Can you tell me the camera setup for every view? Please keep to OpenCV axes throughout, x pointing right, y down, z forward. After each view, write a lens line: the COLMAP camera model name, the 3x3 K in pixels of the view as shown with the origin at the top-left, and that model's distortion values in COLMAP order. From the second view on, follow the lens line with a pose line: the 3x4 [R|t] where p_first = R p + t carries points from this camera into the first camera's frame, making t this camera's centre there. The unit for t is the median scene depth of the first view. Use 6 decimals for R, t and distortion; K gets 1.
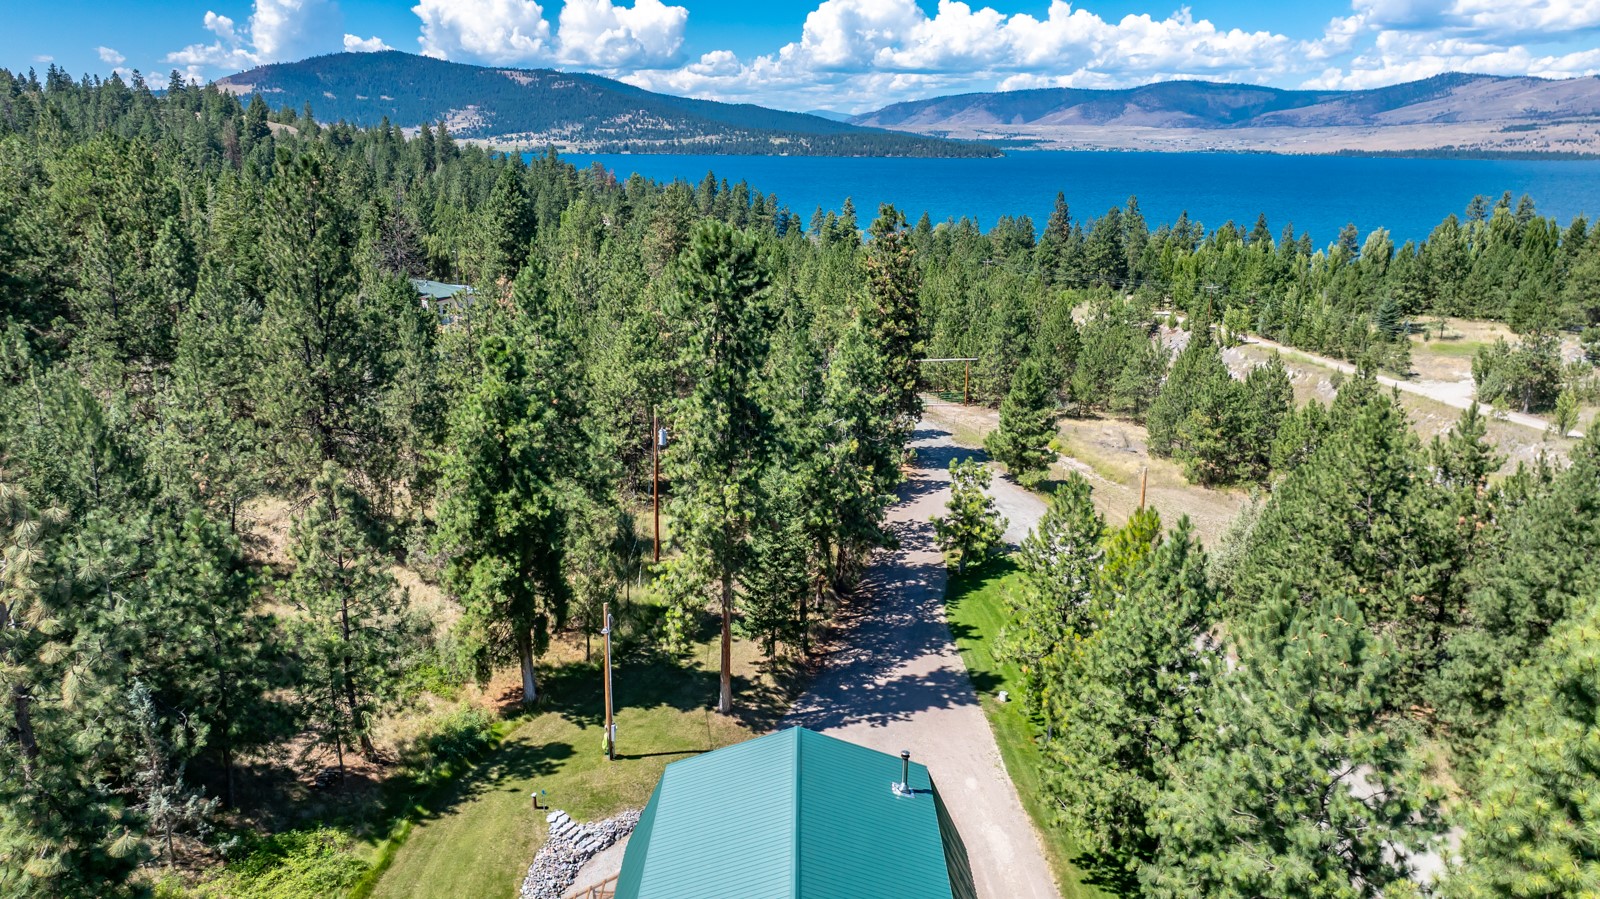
lens RADIAL K [[1128.9, 0, 803.4], [0, 1128.9, 442.7], [0, 0, 1]] dist [-0.011913, -0.008613]
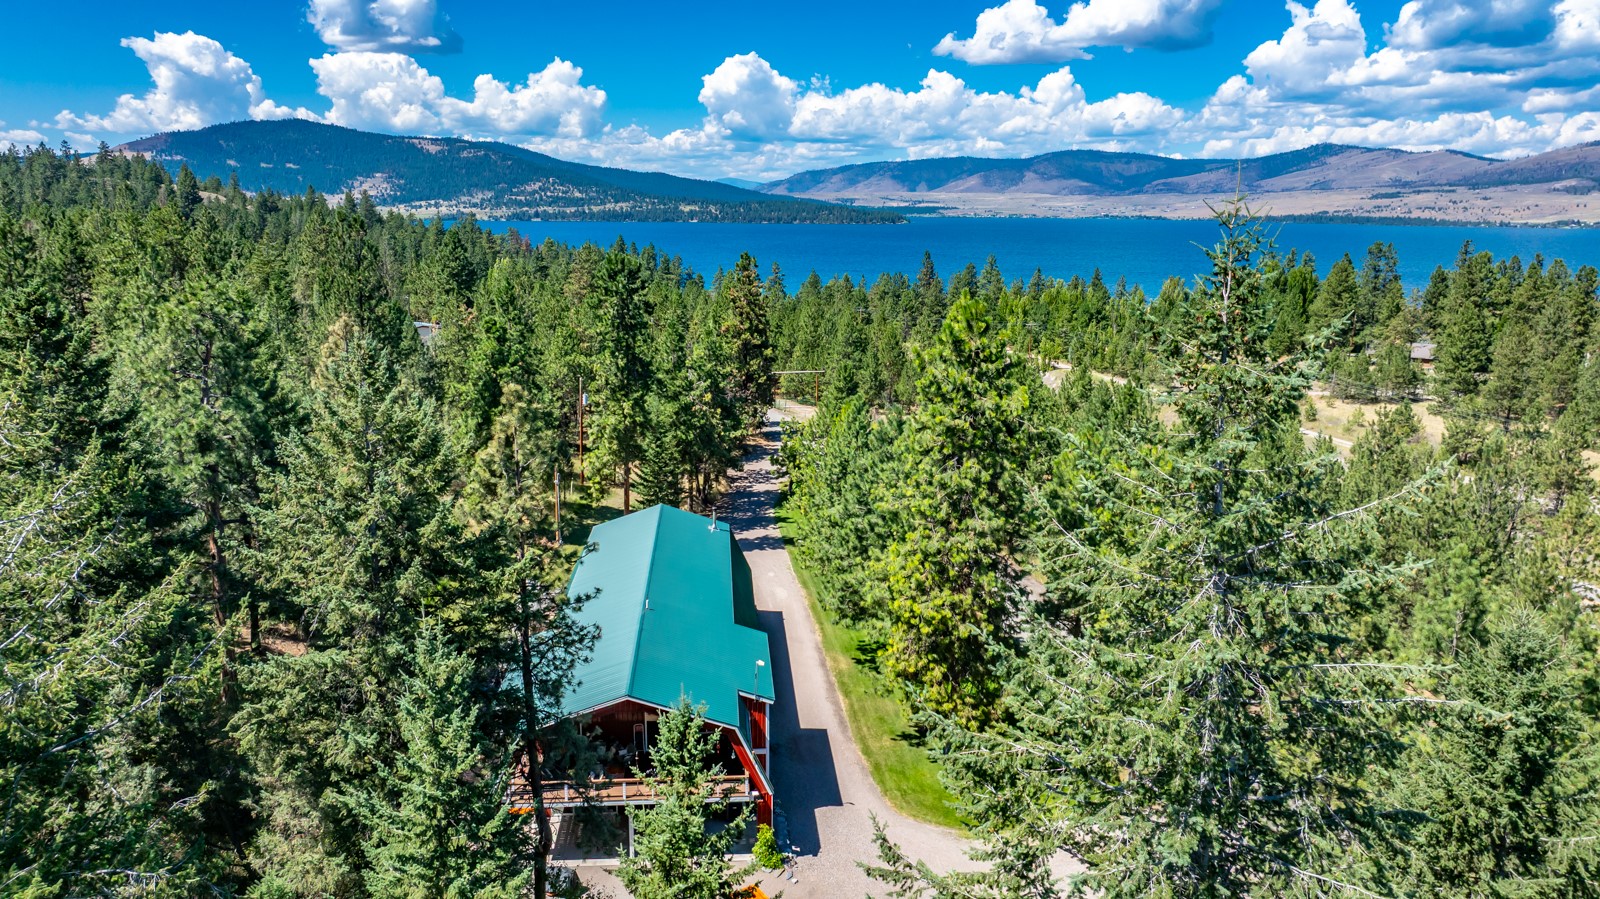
lens RADIAL K [[1128.9, 0, 803.4], [0, 1128.9, 442.7], [0, 0, 1]] dist [-0.011913, -0.008613]
pose [[0.996983, -0.016907, 0.075757, 0.052933], [0.021146, 0.998235, -0.055501, 0.146742], [-0.074685, 0.056936, 0.995580, -0.541692]]
